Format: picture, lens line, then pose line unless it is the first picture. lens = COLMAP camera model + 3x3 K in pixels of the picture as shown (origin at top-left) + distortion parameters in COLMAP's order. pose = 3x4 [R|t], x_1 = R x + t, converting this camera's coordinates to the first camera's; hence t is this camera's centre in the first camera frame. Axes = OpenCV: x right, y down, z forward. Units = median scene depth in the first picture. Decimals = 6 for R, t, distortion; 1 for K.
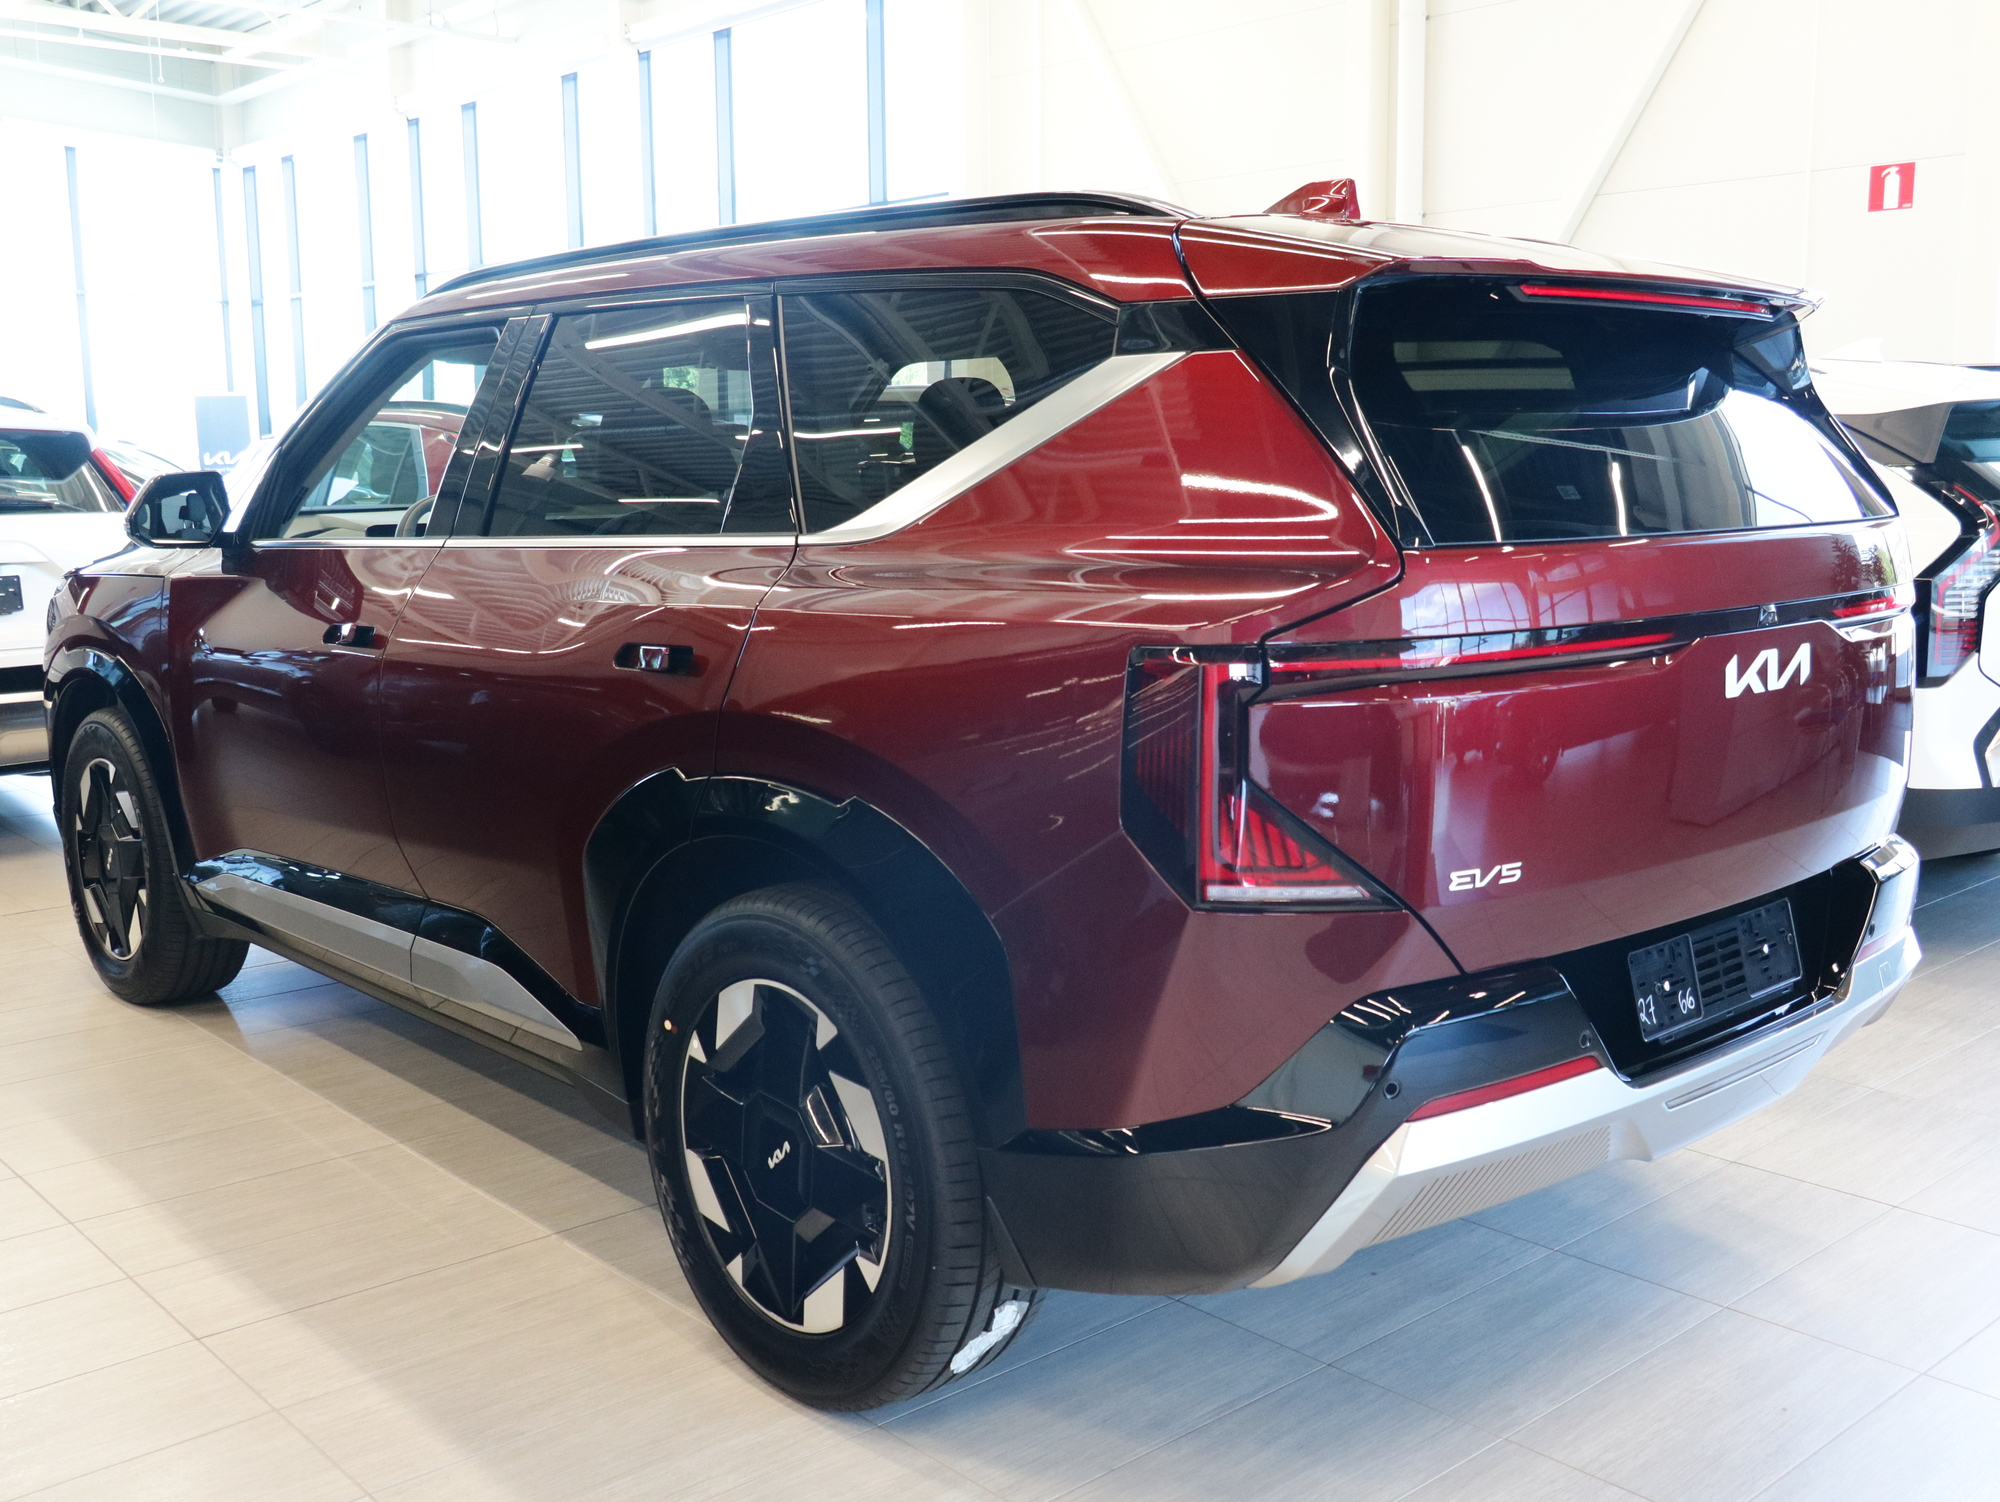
lens RADIAL K [[1884.3, 0, 1000.0], [0, 1884.3, 751.0], [0, 0, 1]] dist [-0.010570, -0.019220]
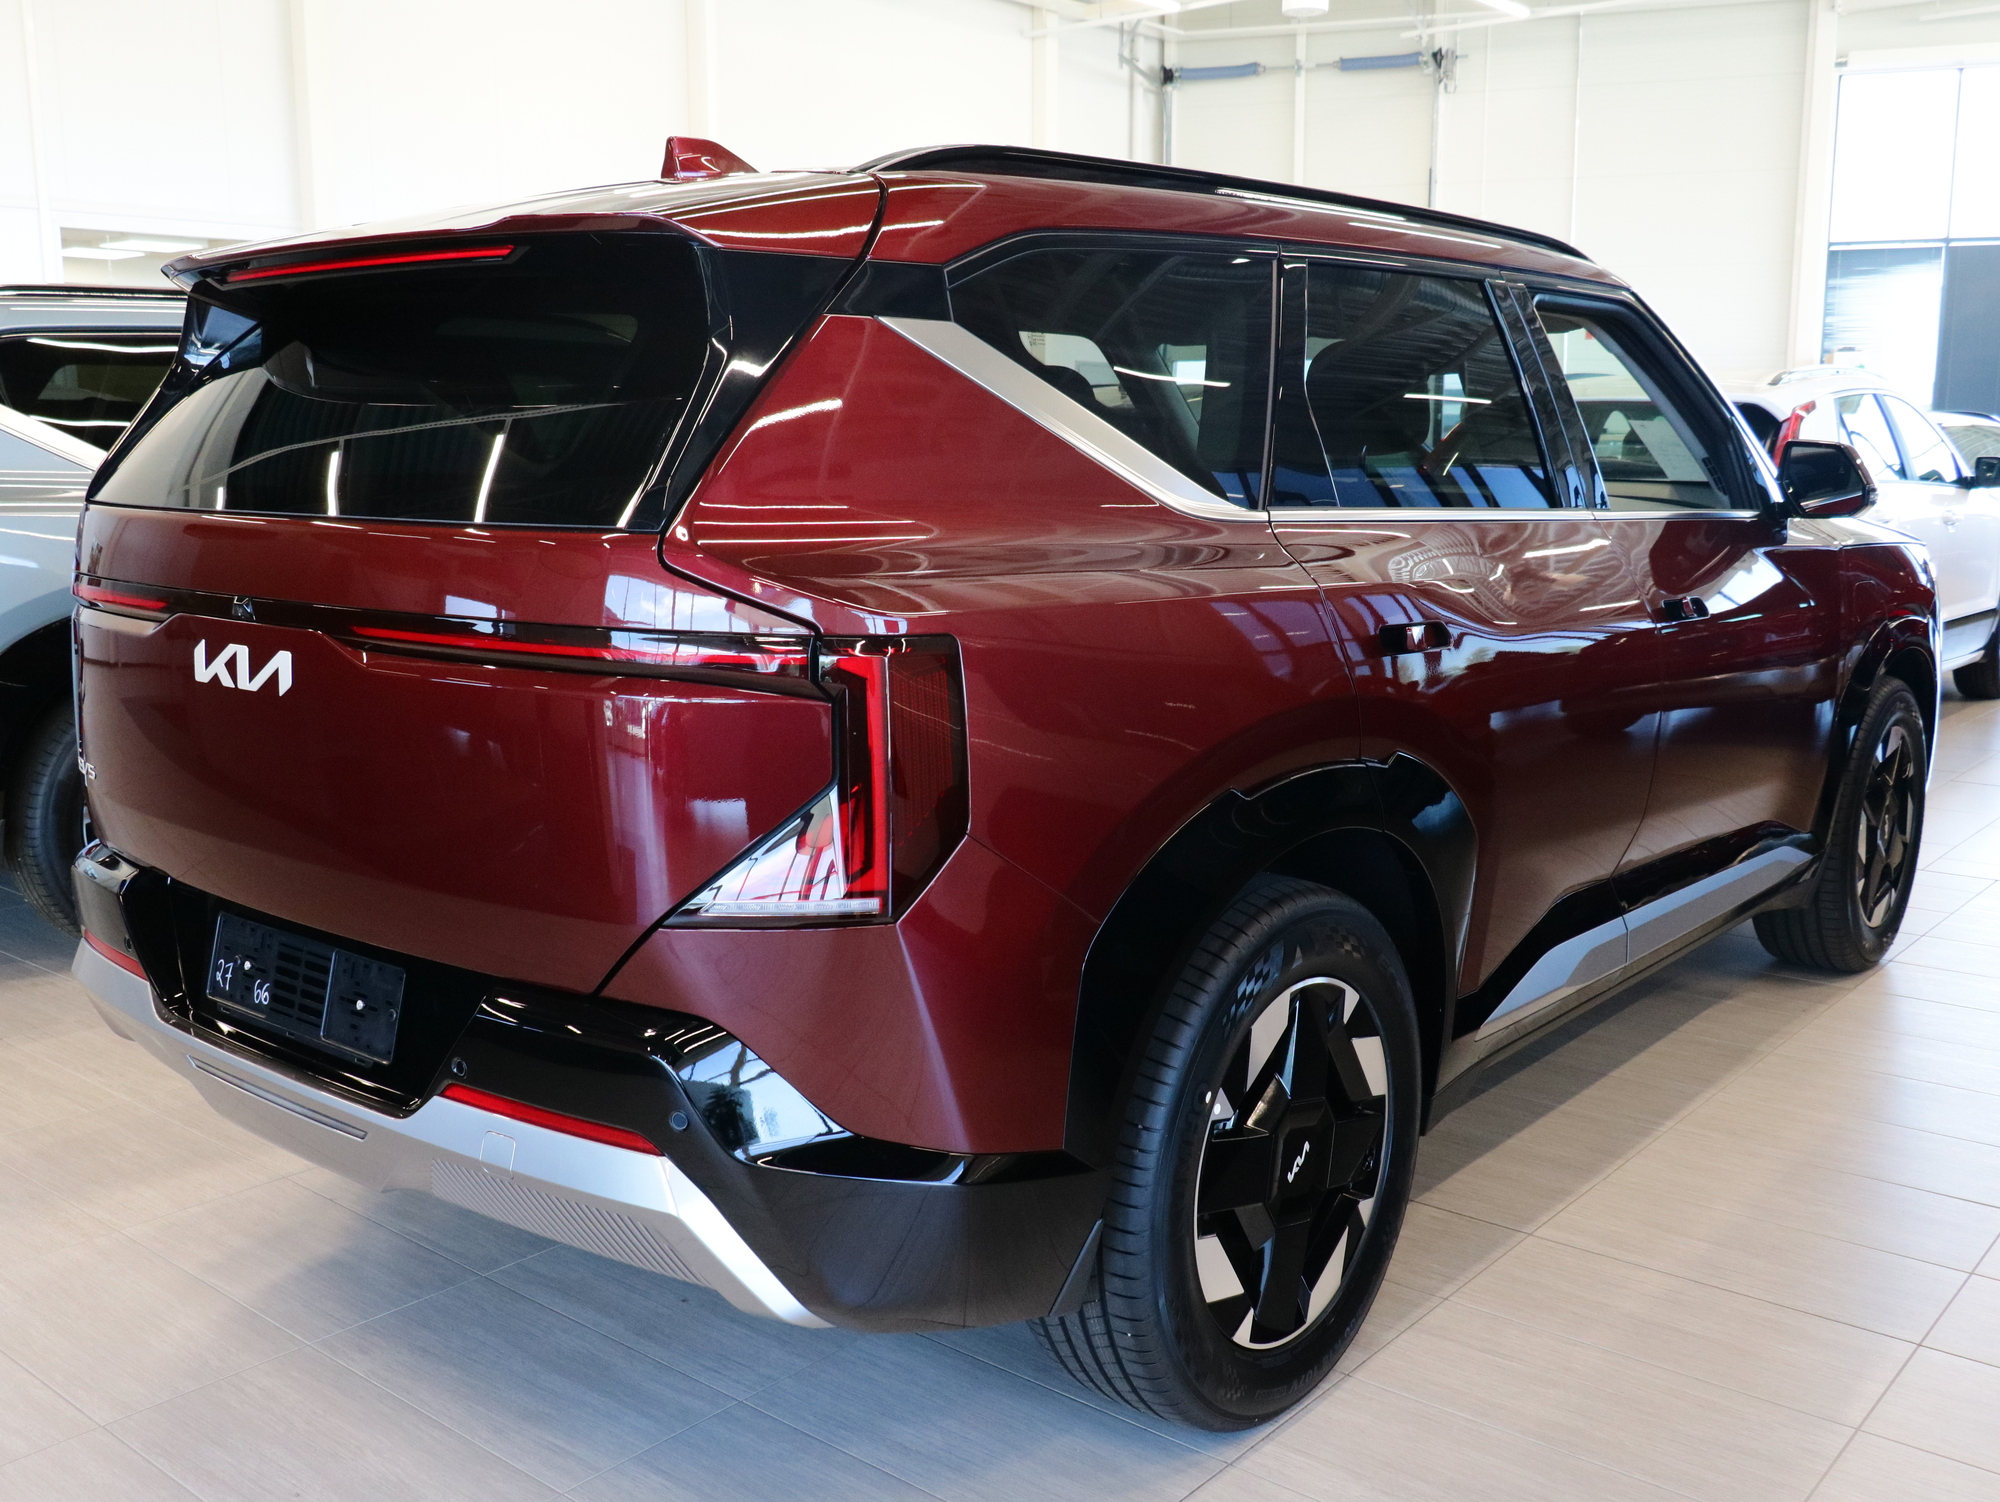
lens RADIAL K [[1817.5, 0, 992.9], [0, 1817.5, 792.0], [0, 0, 1]] dist [-0.011723, 0.004537]
pose [[0.154654, 0.194212, -0.968692, 1.325727], [-0.155103, 0.973103, 0.170334, -0.189893], [0.975718, 0.123904, 0.180617, 1.194555]]
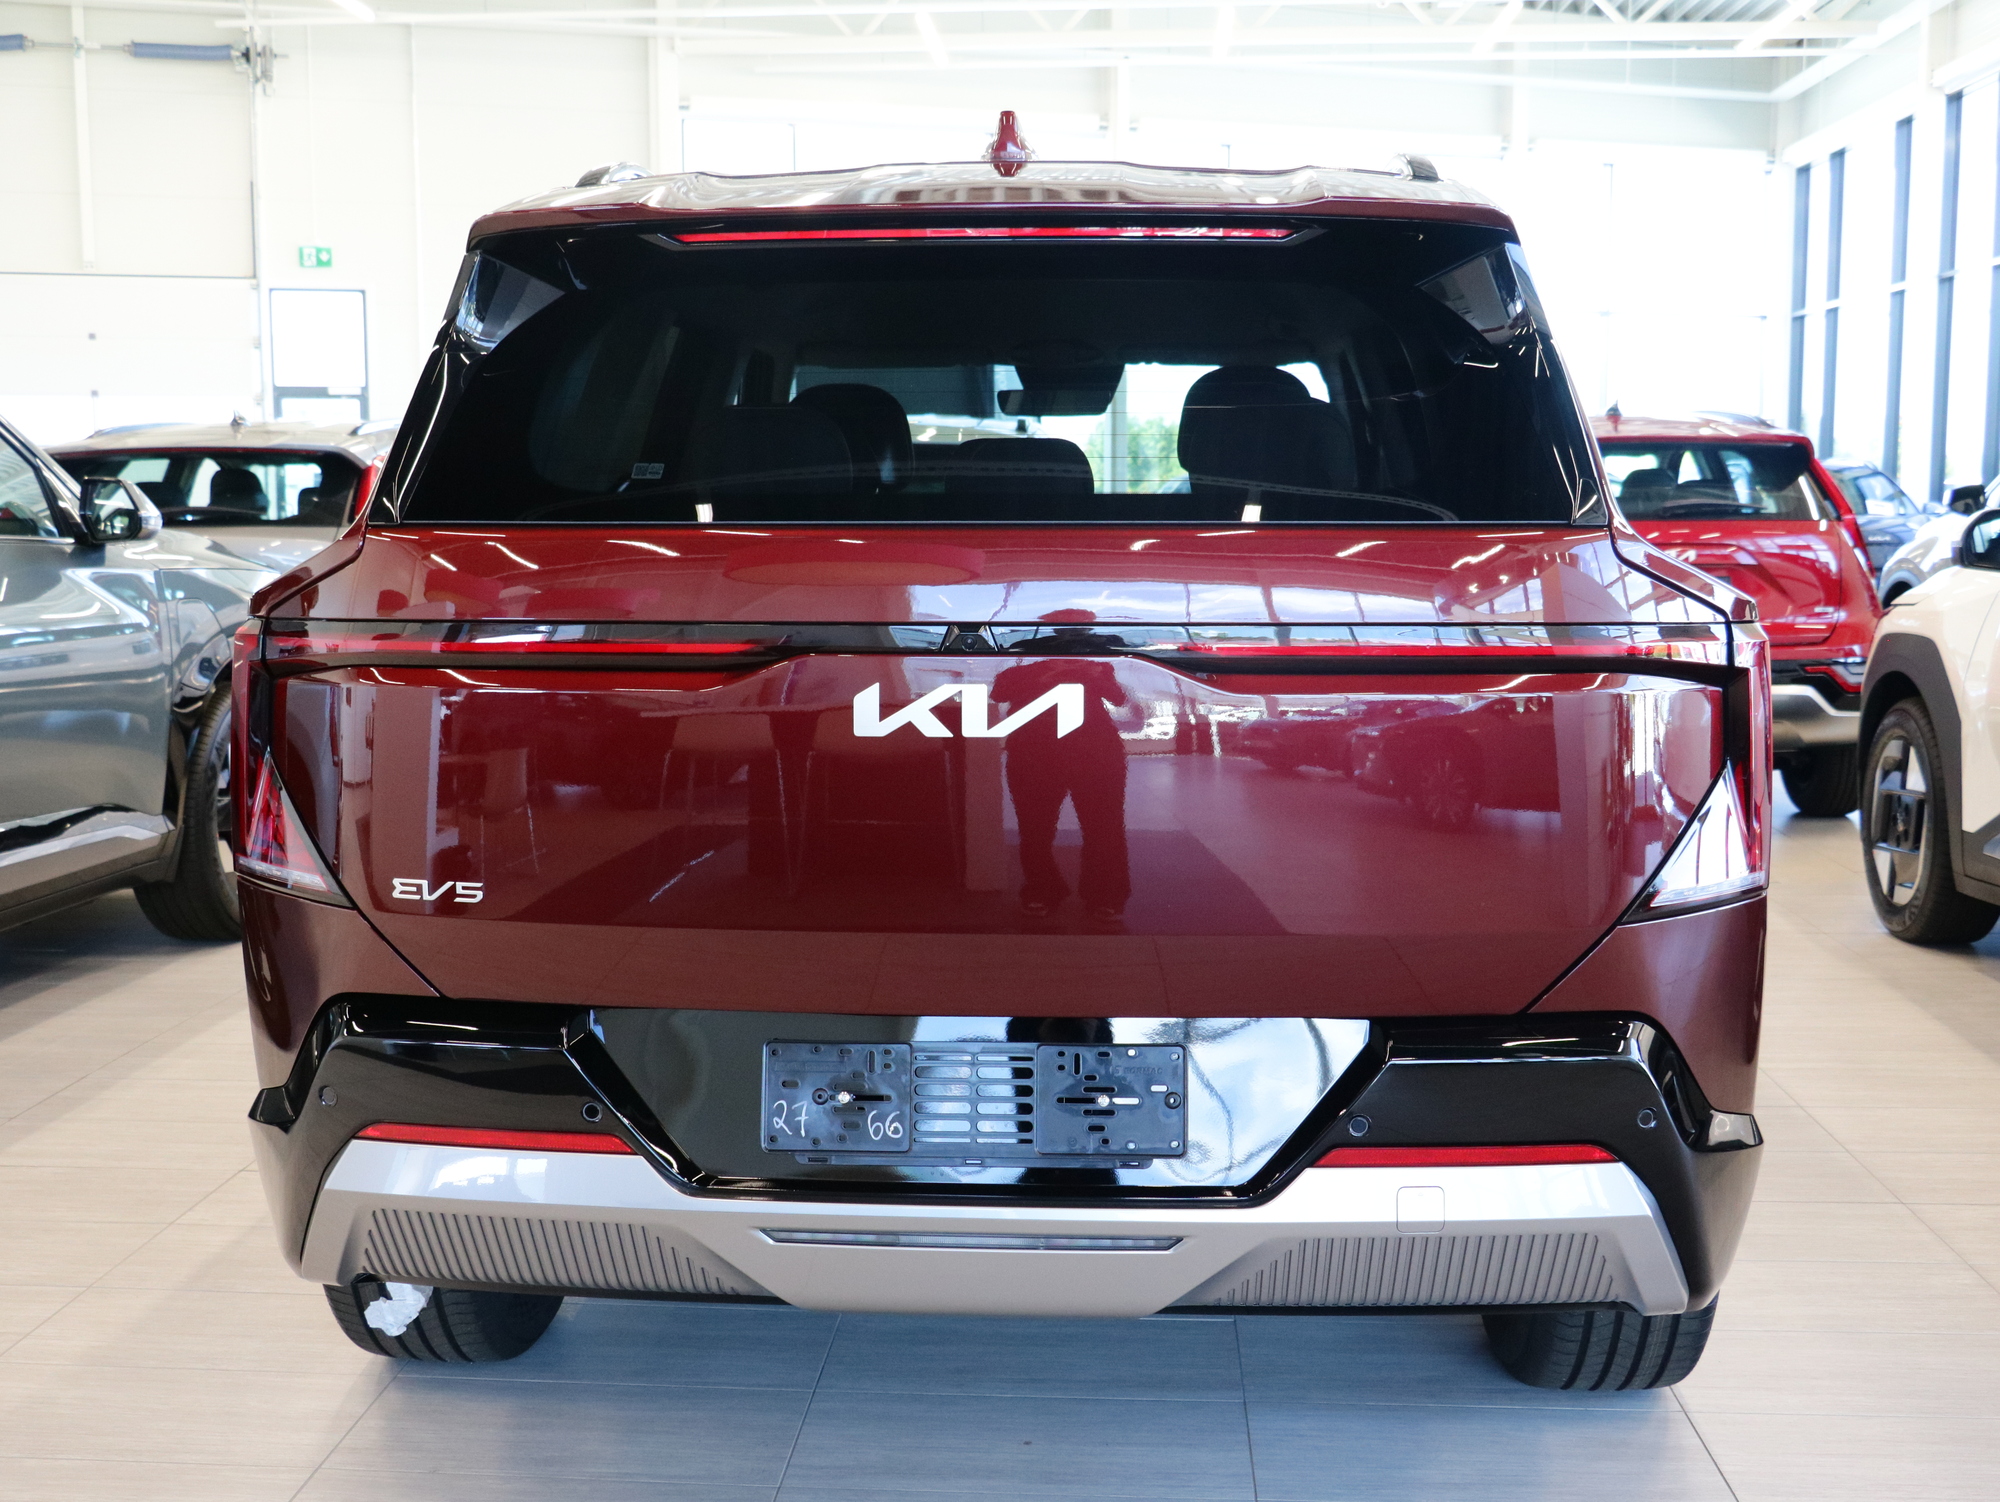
lens RADIAL K [[2135.9, 0, 1000.0], [0, 2135.9, 751.0], [0, 0, 1]] dist [-0.009880, -0.015121]
pose [[0.695526, 0.088080, -0.713081, 1.022632], [-0.112668, 0.993550, 0.012829, -0.038428], [0.709612, 0.071418, 0.700964, 0.403665]]
